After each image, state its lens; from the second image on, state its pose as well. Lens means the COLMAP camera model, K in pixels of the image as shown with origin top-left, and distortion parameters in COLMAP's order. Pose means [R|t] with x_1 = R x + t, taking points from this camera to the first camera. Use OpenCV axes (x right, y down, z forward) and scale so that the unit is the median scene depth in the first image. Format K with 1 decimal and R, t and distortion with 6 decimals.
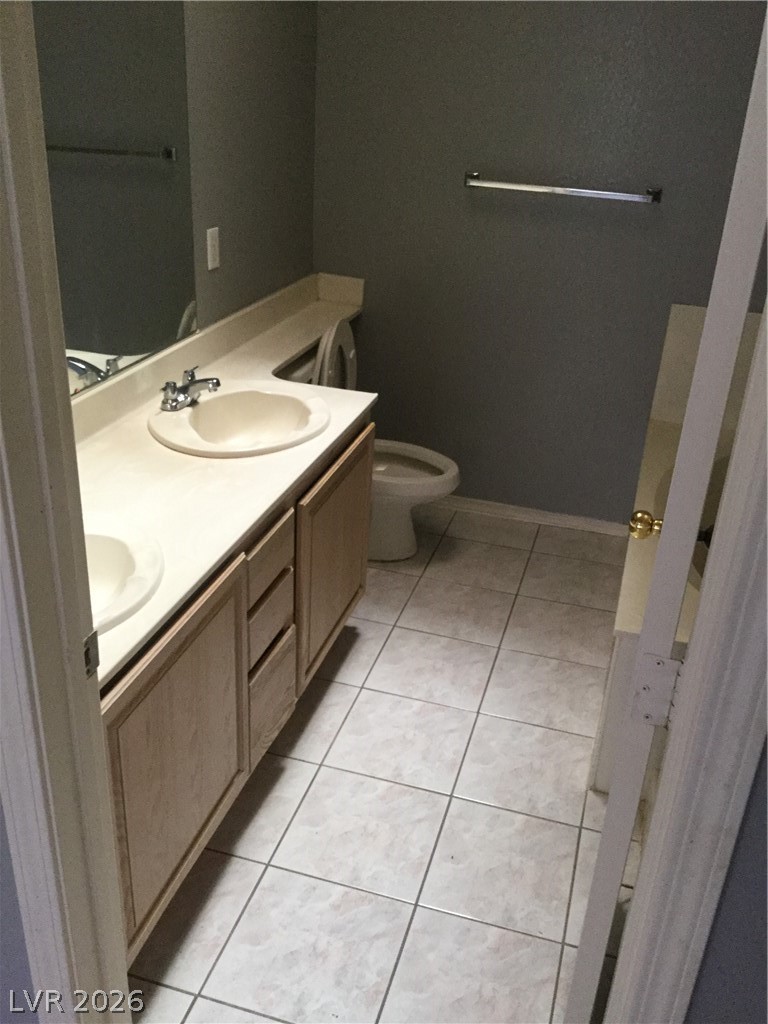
lens RADIAL K [[907.0, 0, 398.6], [0, 907.0, 514.7], [0, 0, 1]] dist [0.120888, -0.211187]
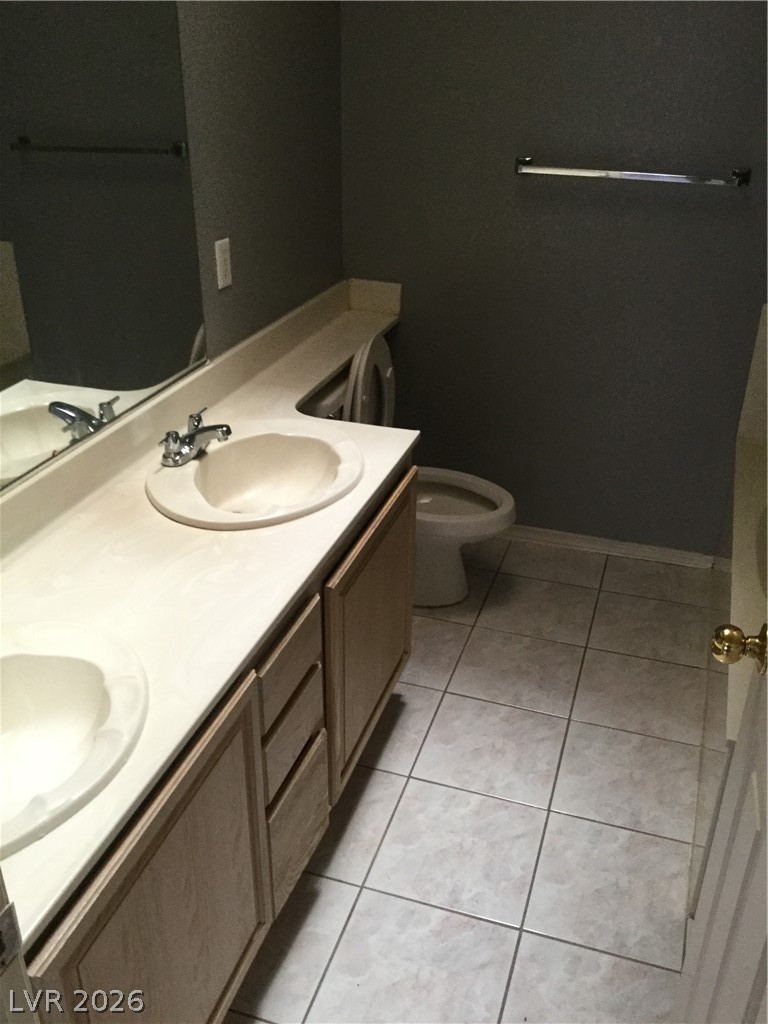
lens RADIAL K [[907.0, 0, 398.6], [0, 907.0, 514.7], [0, 0, 1]] dist [0.120888, -0.211187]
pose [[0.998533, -0.022239, -0.049379, -0.002803], [0.023450, 0.999435, 0.024083, -0.079475], [0.048815, -0.025206, 0.998490, 0.163335]]
